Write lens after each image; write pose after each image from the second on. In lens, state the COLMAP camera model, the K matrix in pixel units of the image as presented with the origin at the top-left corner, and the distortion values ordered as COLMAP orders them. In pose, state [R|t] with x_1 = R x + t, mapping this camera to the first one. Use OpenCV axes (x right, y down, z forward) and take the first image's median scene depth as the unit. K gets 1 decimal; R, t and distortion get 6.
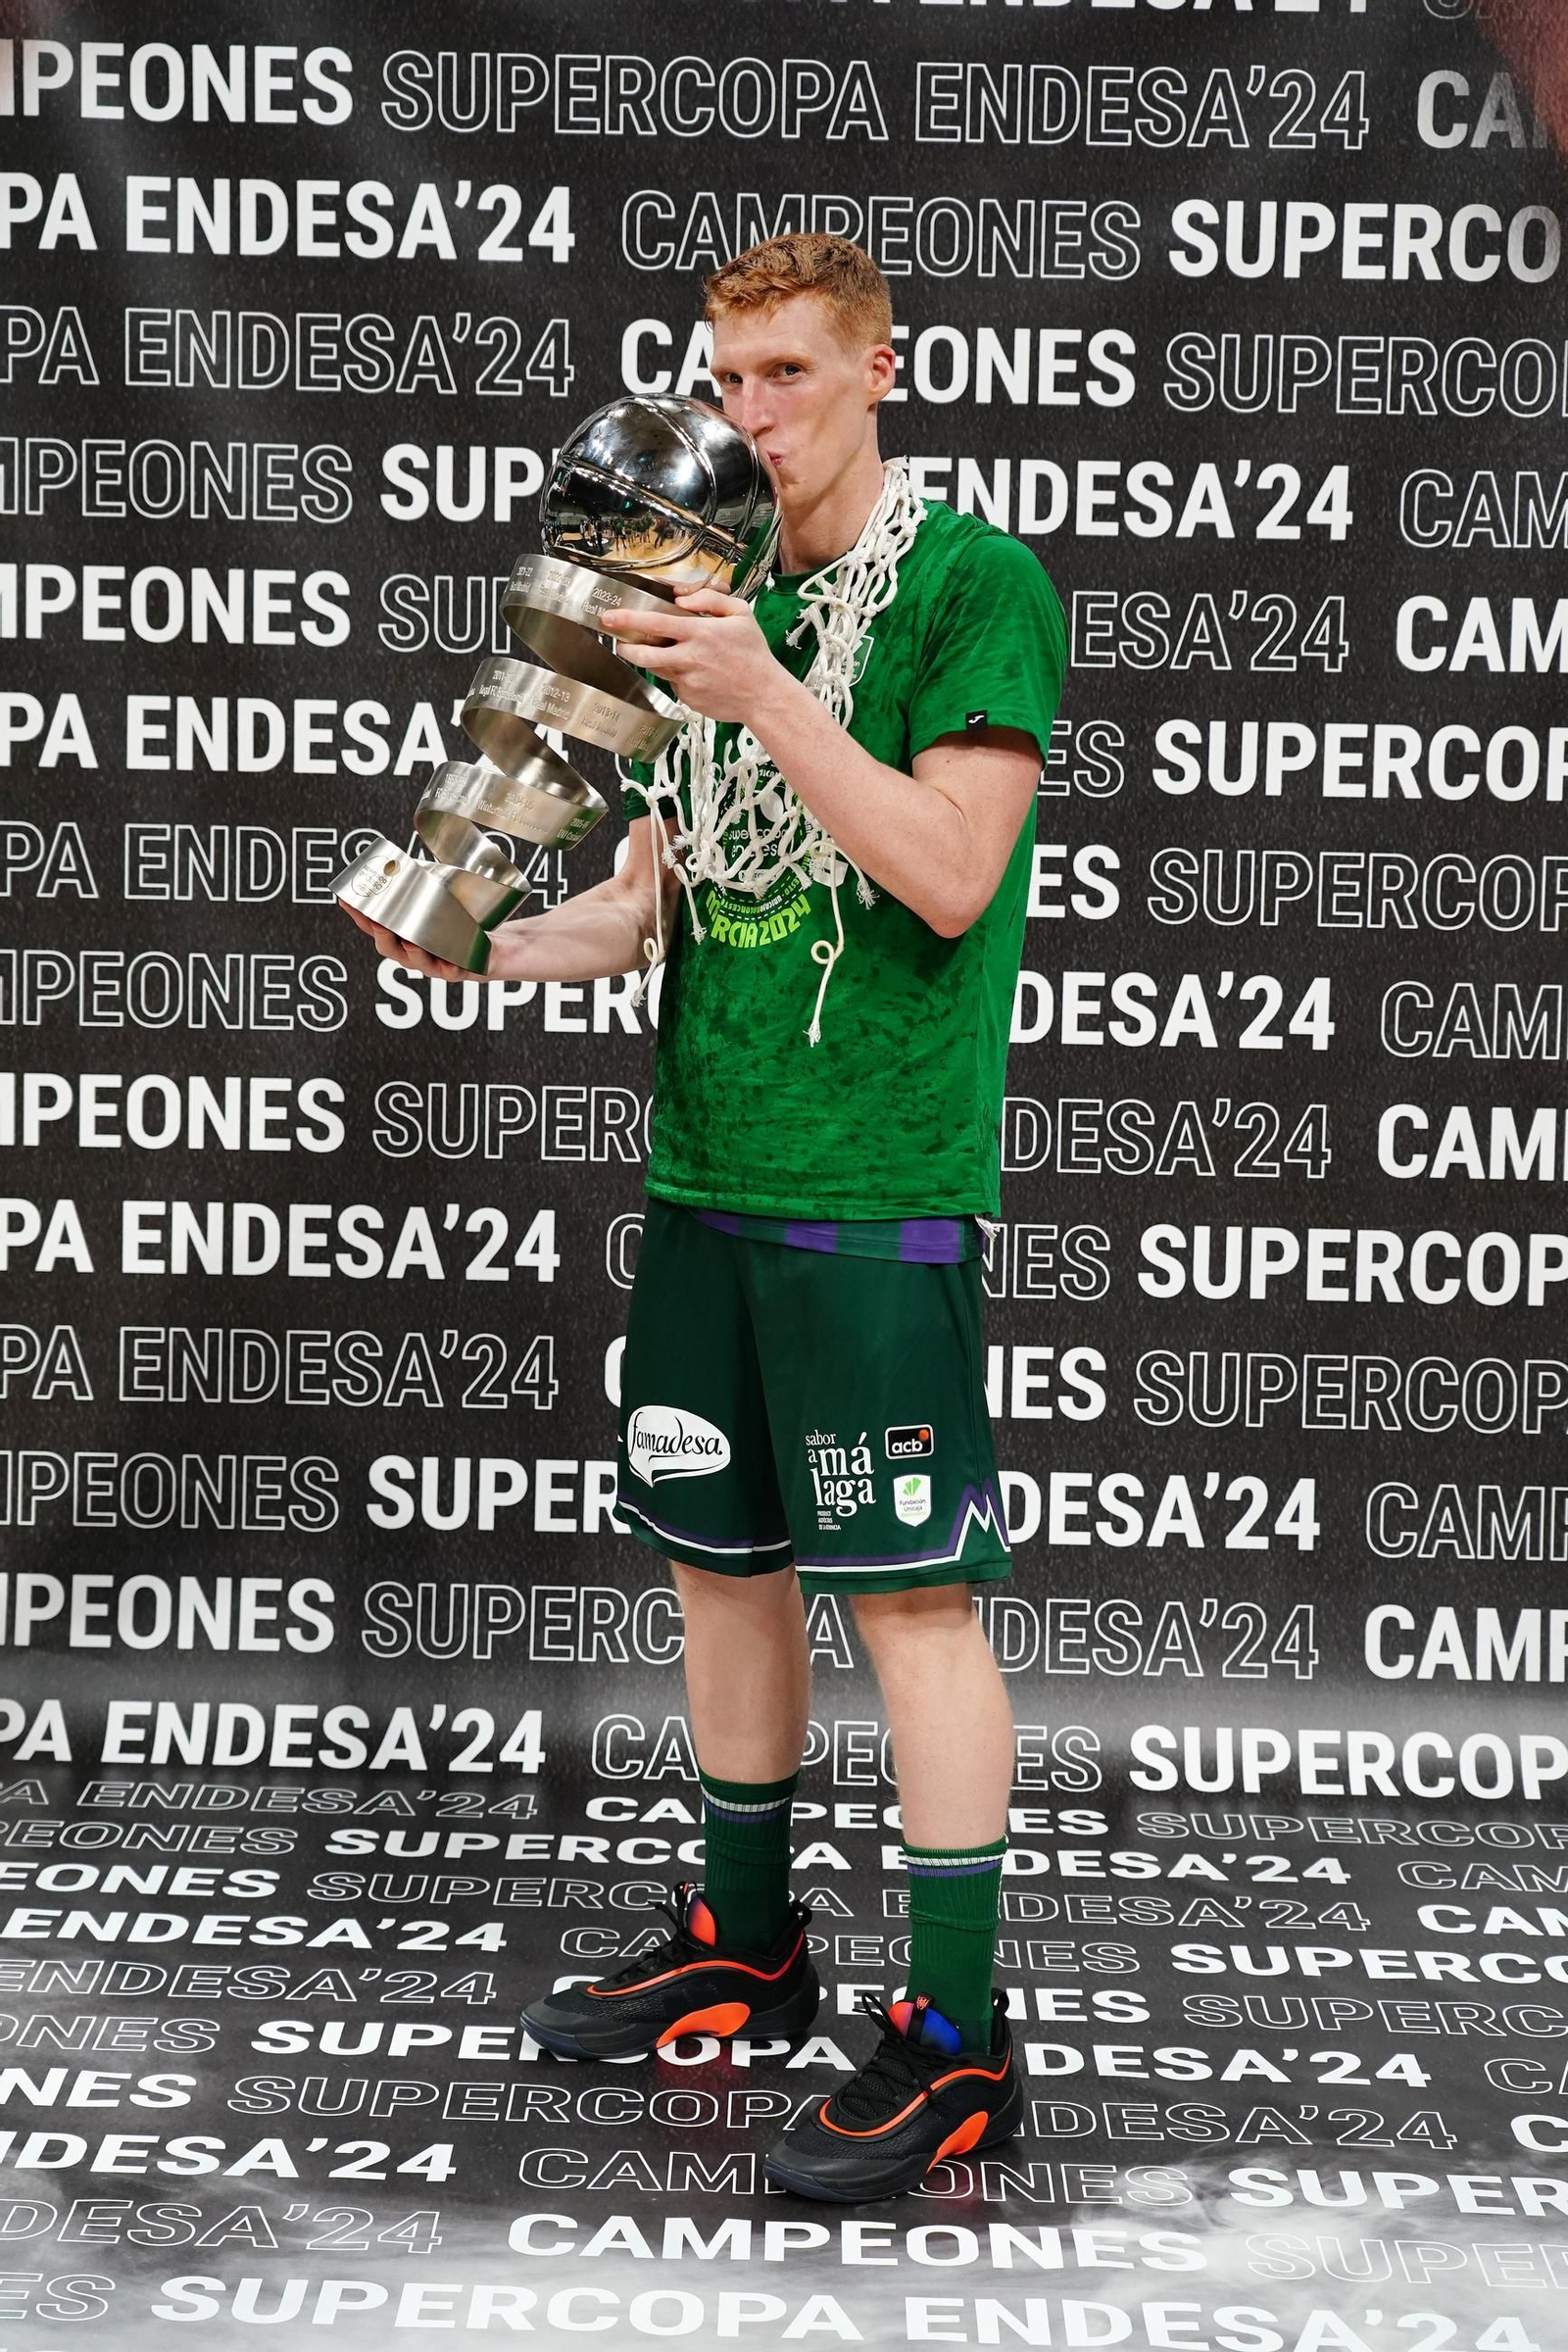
lens RADIAL K [[4148.9, 0, 812.4], [0, 4148.9, 1194.9], [0, 0, 1]] dist [0.021227, 0.000000]
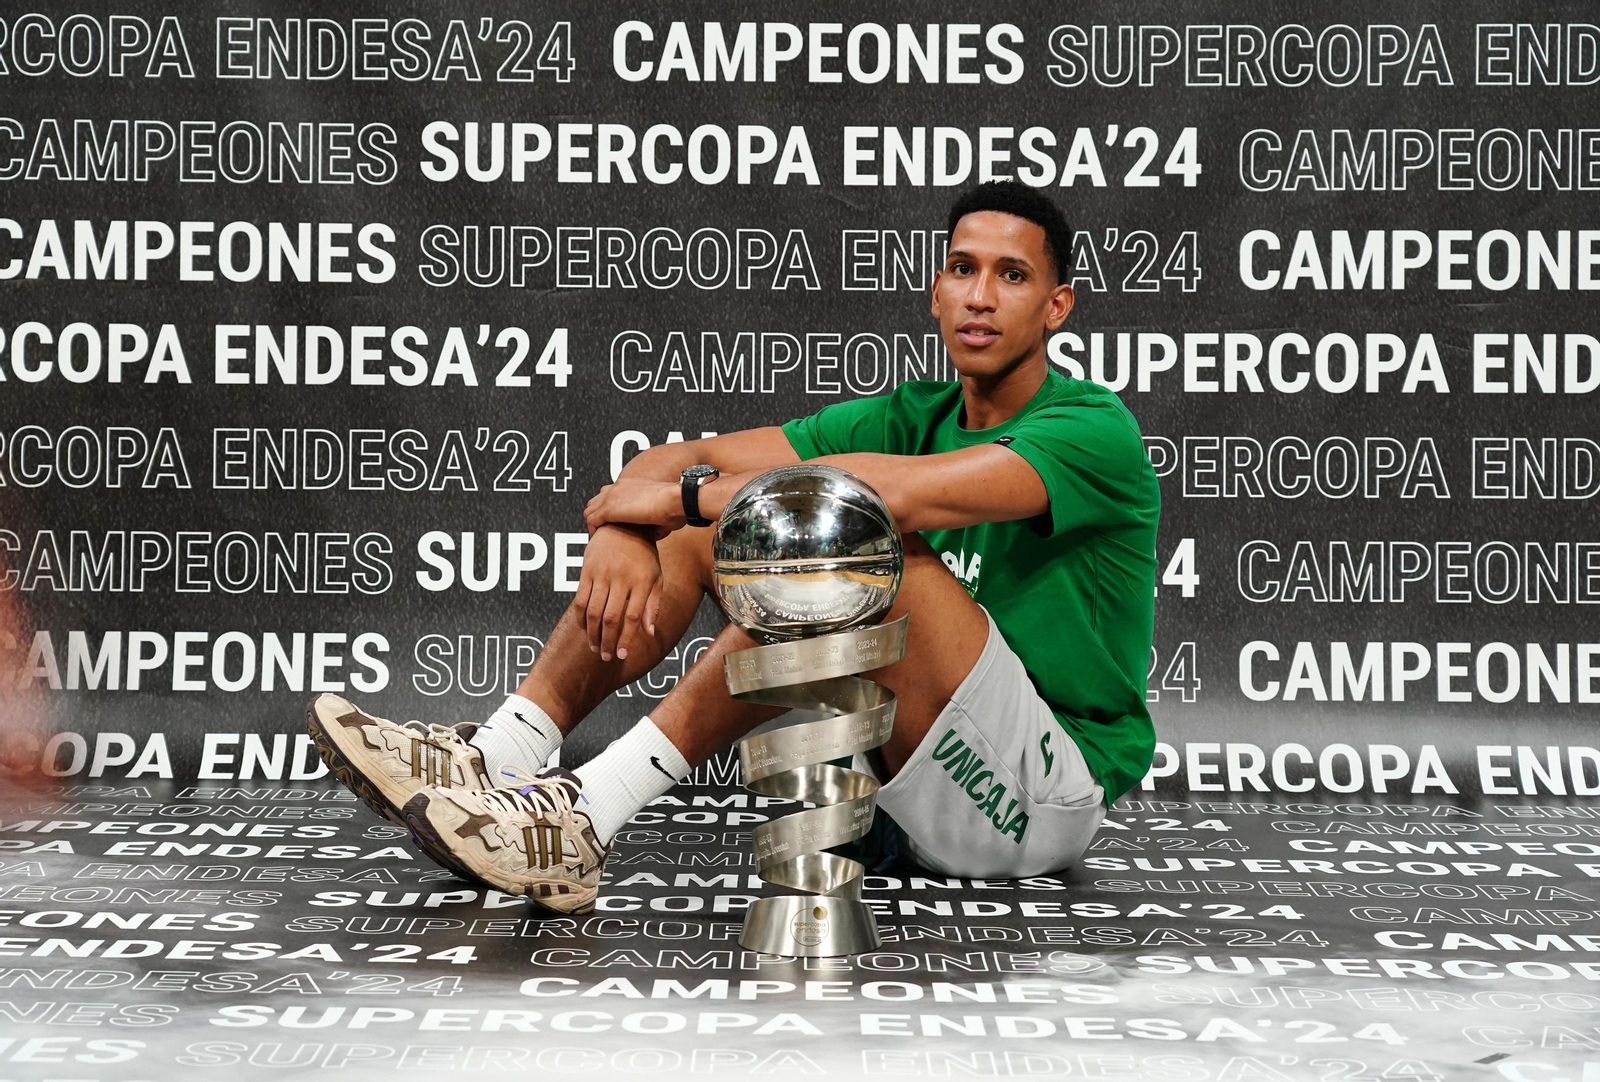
lens RADIAL K [[3112.4, 0, 790.6], [0, 3112.4, 647.1], [0, 0, 1]] dist [-0.001339, 0.000000]
pose [[0.999885, -0.014703, -0.003747, 0.005779], [0.014388, 0.997182, -0.073628, 0.168416], [0.004819, 0.073565, 0.997279, 0.093190]]
